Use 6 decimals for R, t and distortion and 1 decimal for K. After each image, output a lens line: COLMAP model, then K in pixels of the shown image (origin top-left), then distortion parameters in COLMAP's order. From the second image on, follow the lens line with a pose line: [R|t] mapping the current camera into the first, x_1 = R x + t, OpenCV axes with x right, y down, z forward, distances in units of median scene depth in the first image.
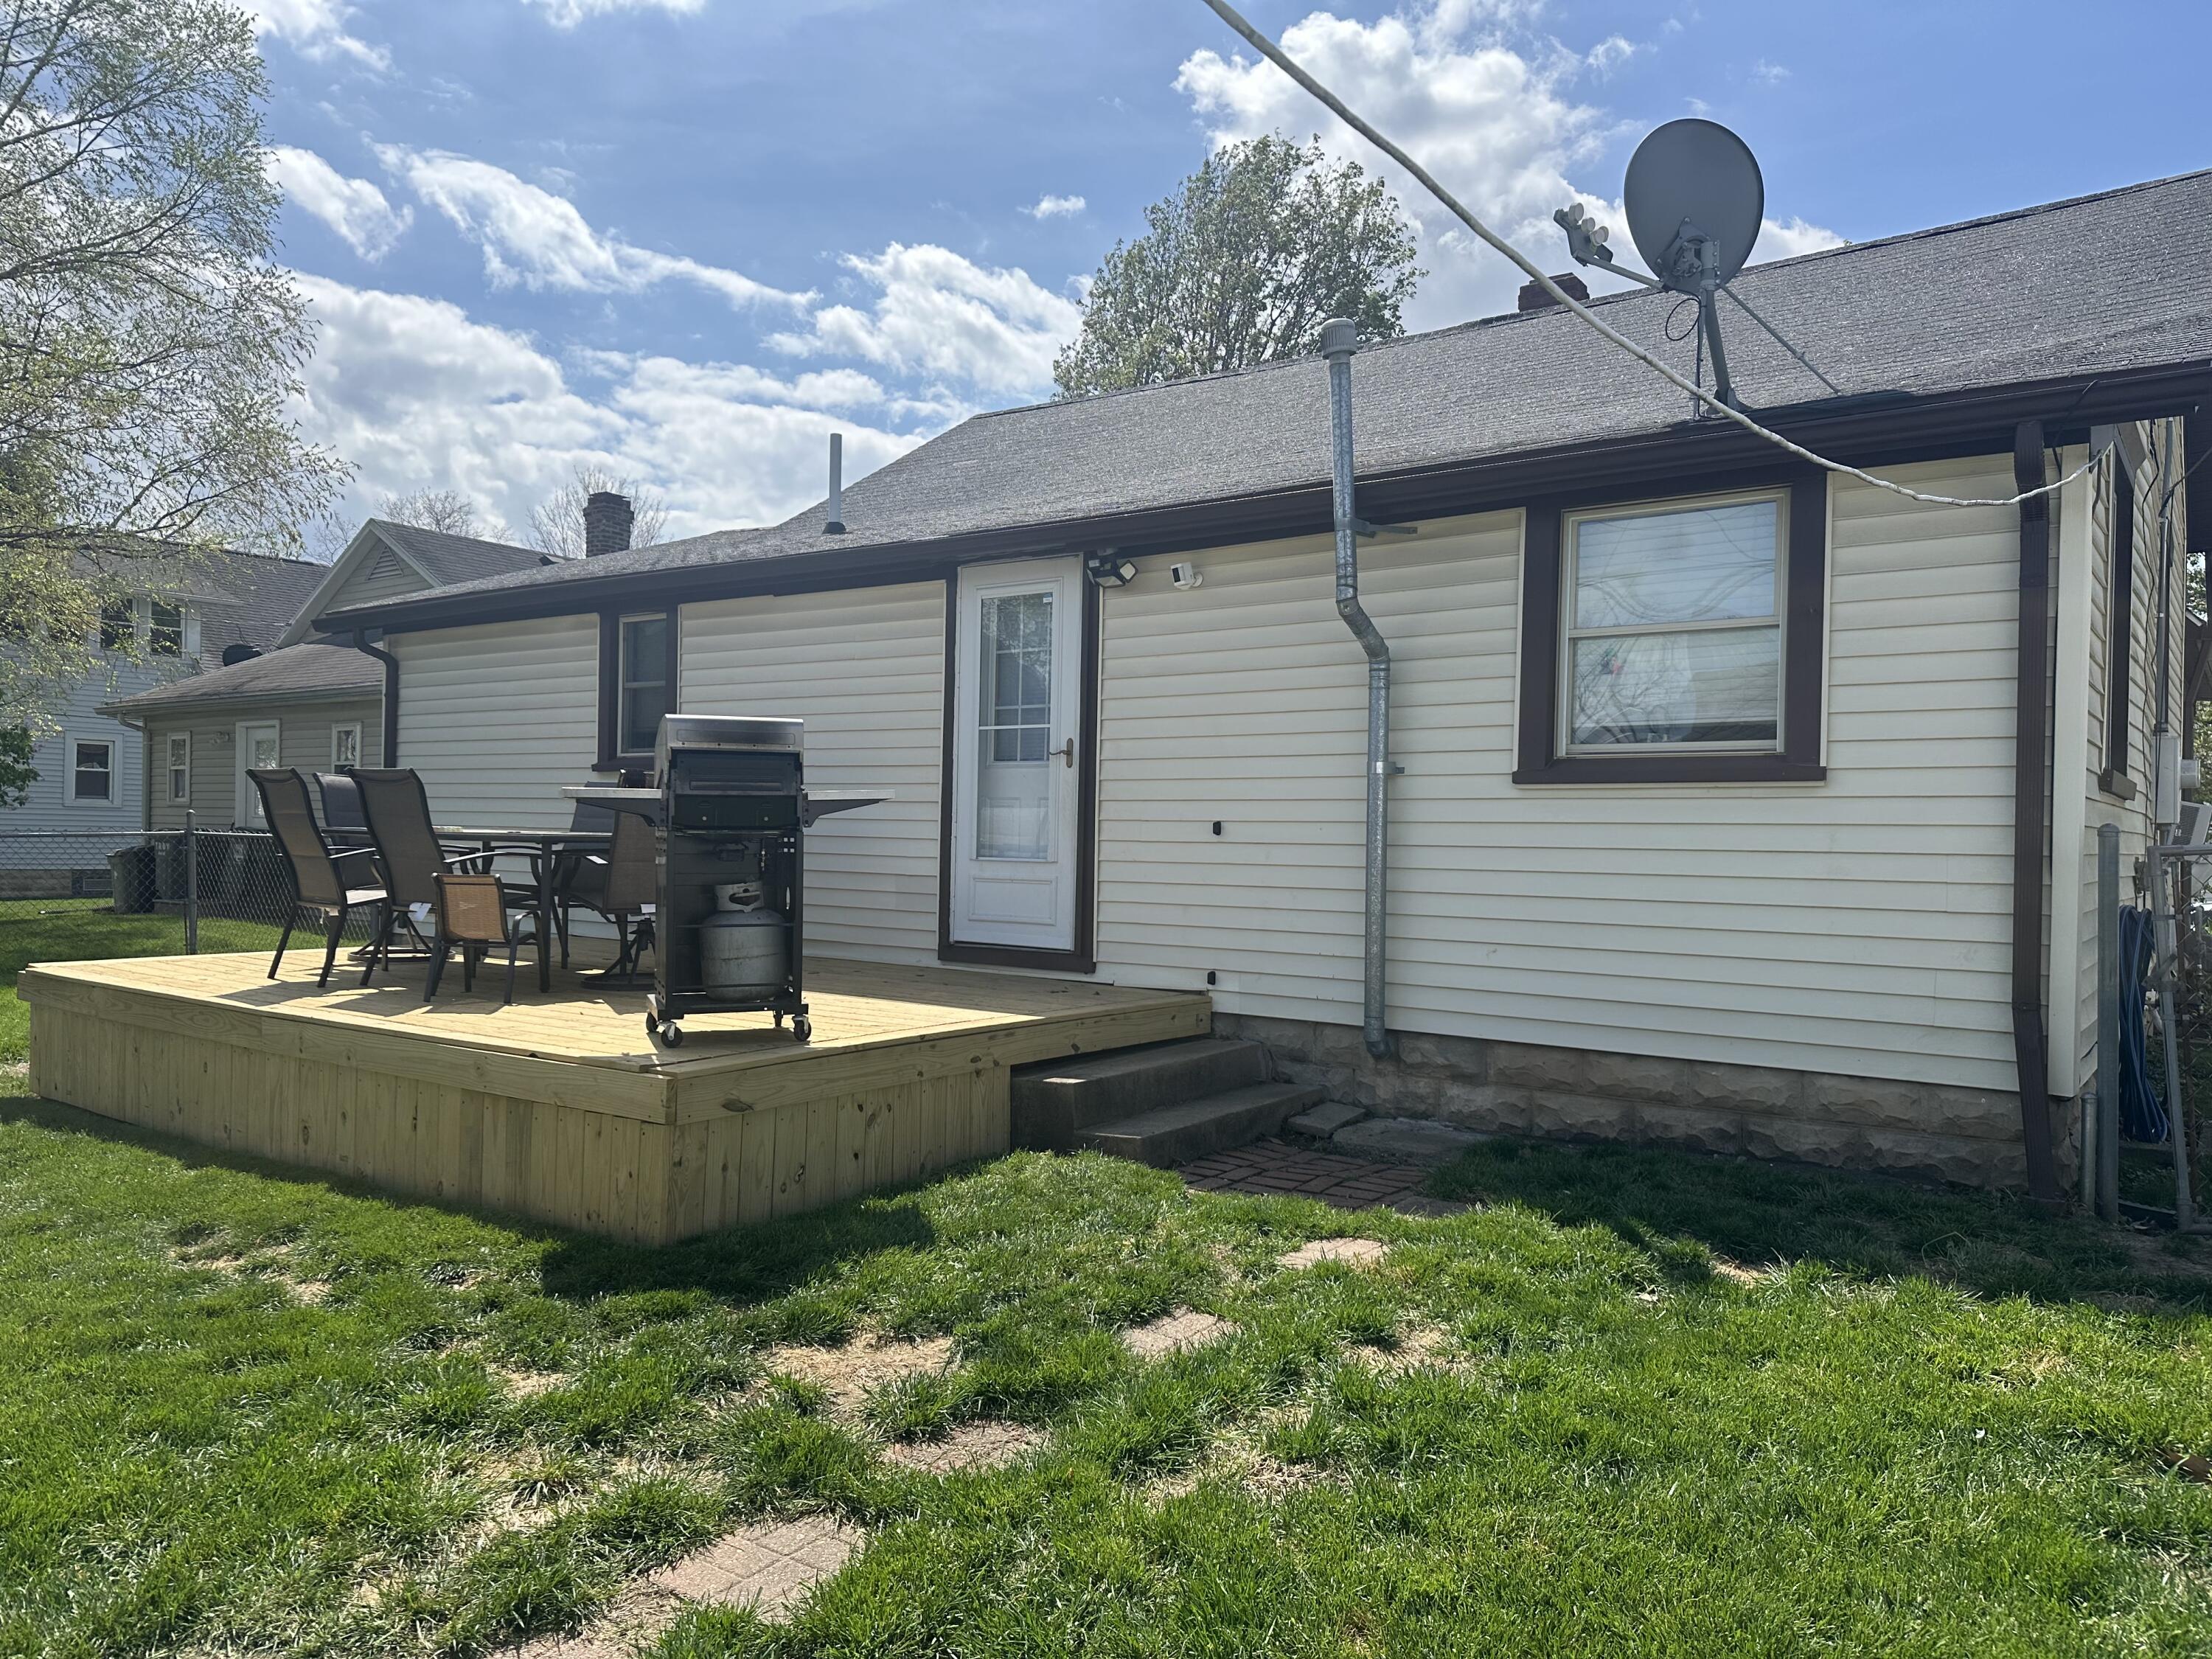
lens RADIAL K [[1675.4, 0, 1136.3], [0, 1675.4, 774.6], [0, 0, 1]] dist [0.060588, -0.160782]
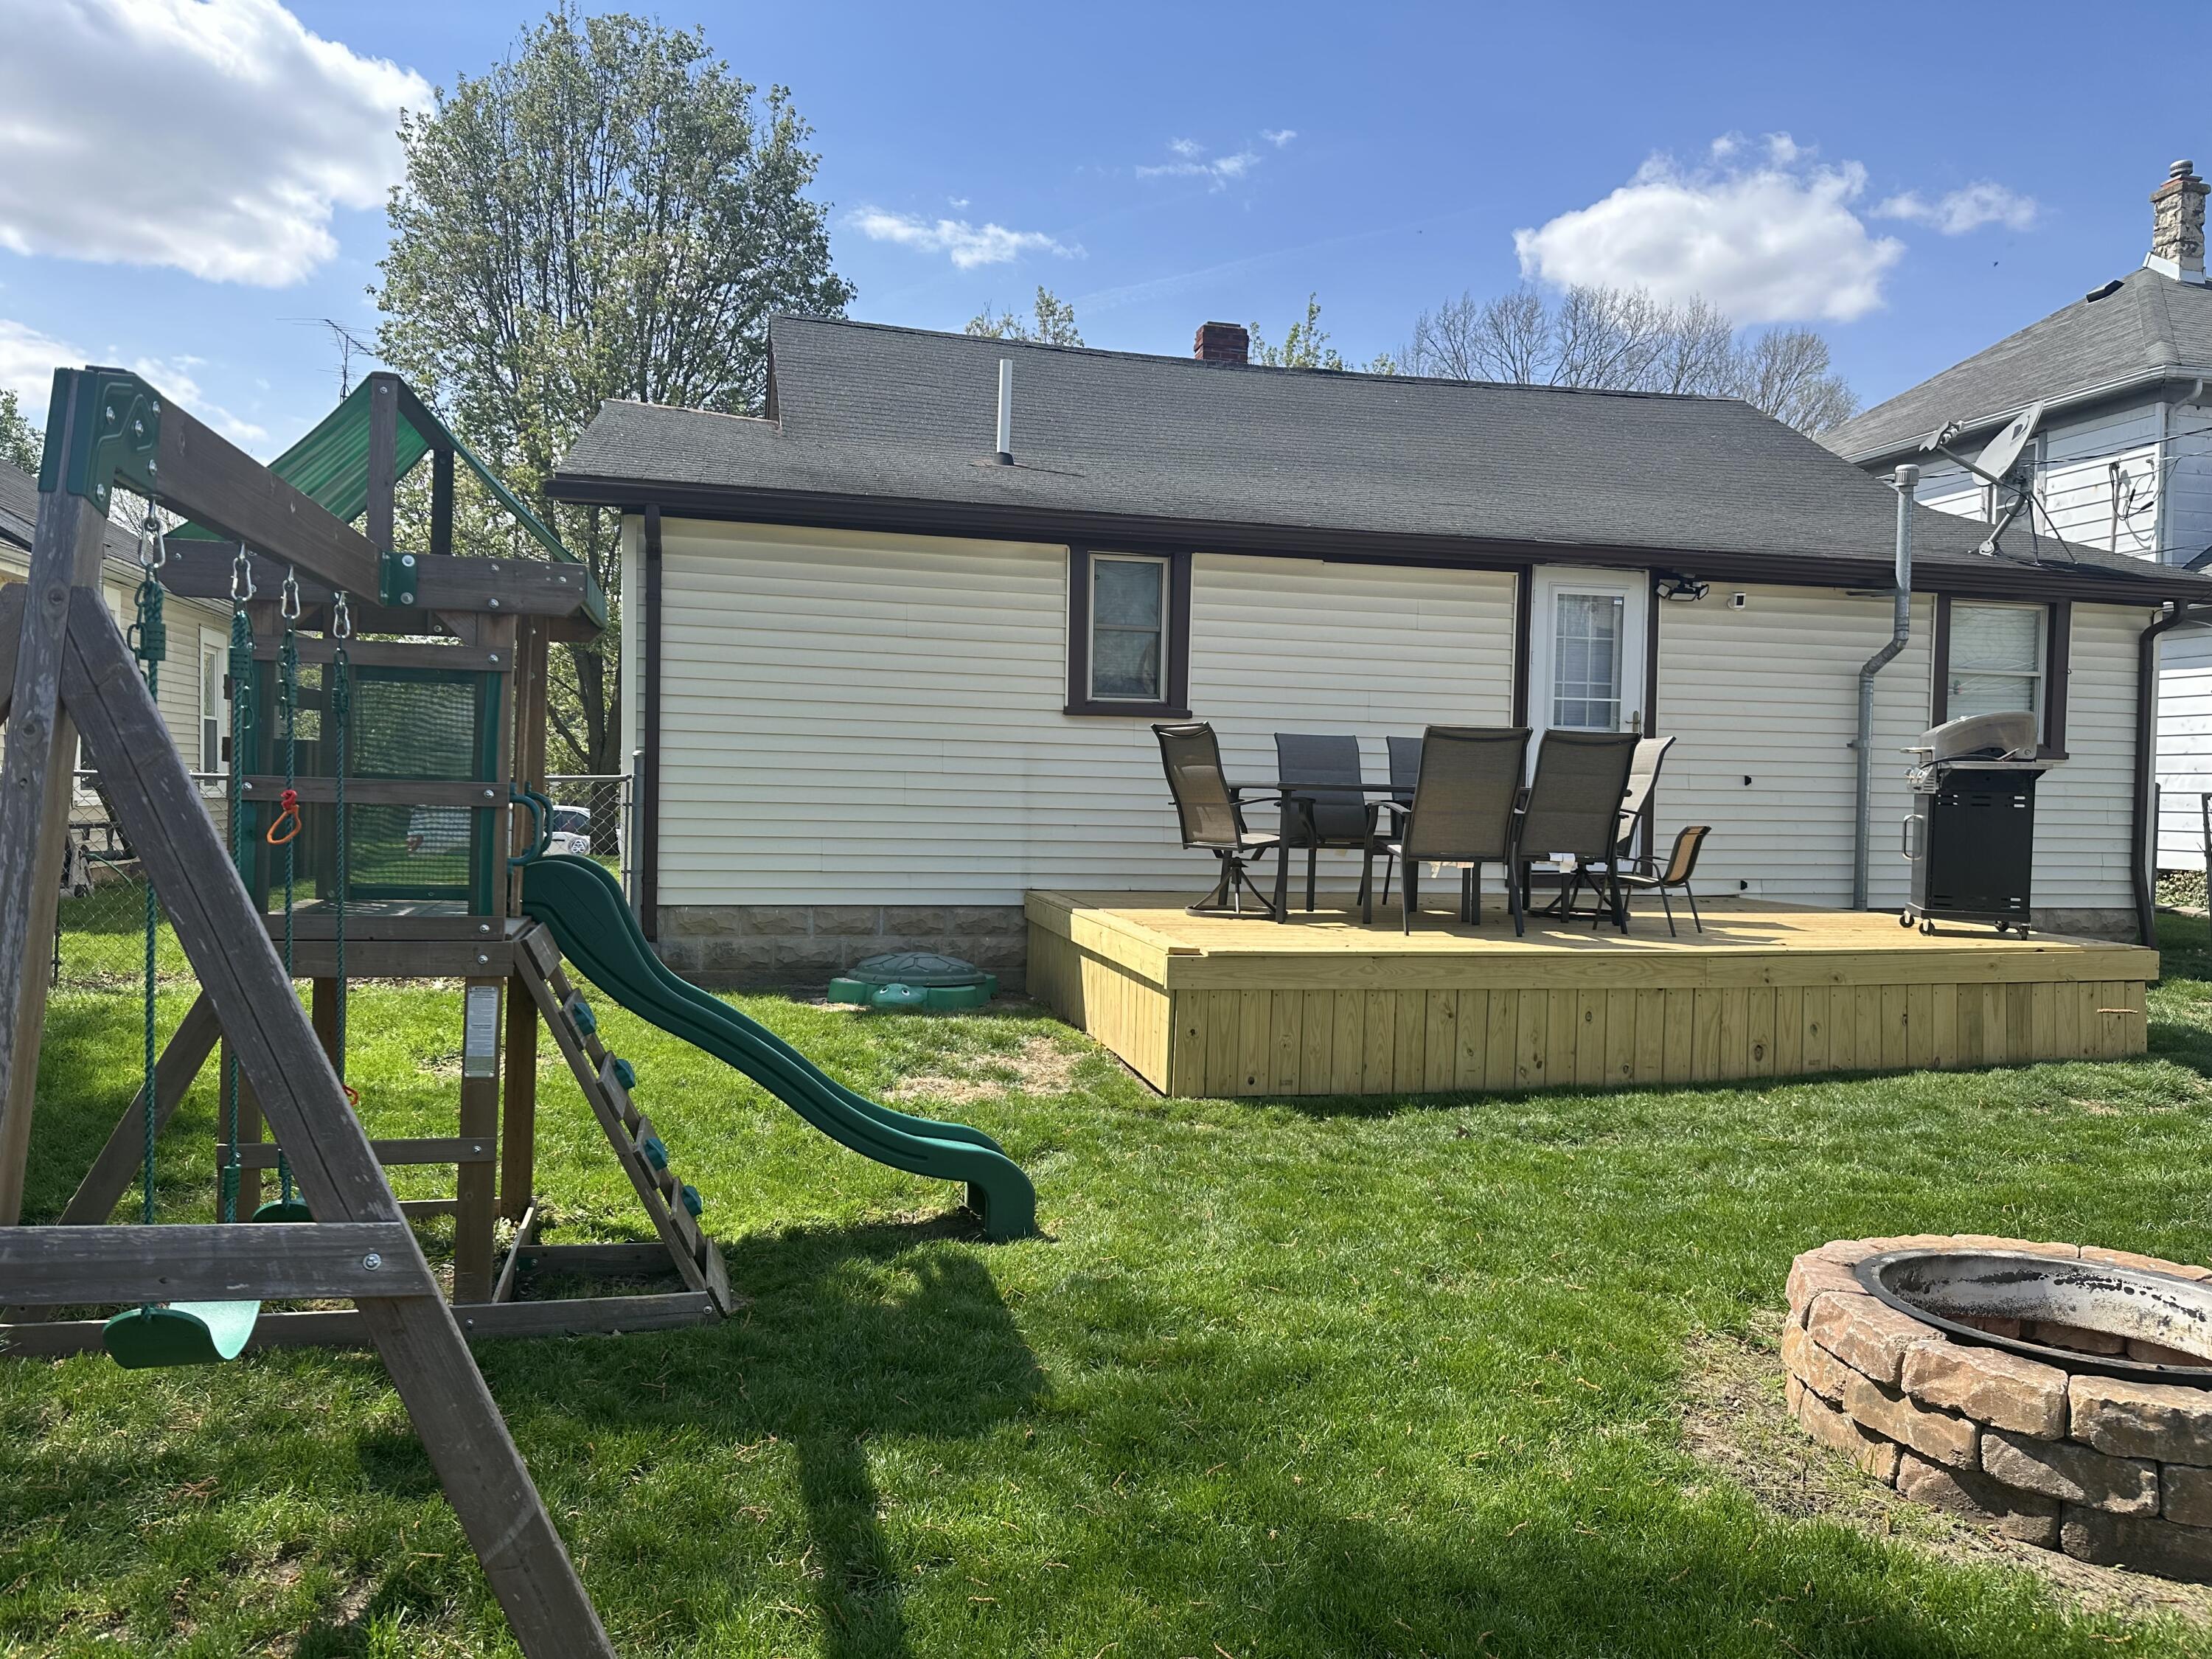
lens RADIAL K [[1675.4, 0, 1136.3], [0, 1675.4, 774.6], [0, 0, 1]] dist [0.060588, -0.160782]
pose [[0.635016, -0.004982, 0.772483, -1.392864], [-0.041265, 0.998333, 0.040360, -0.009583], [-0.771396, -0.057506, 0.633752, 0.491321]]
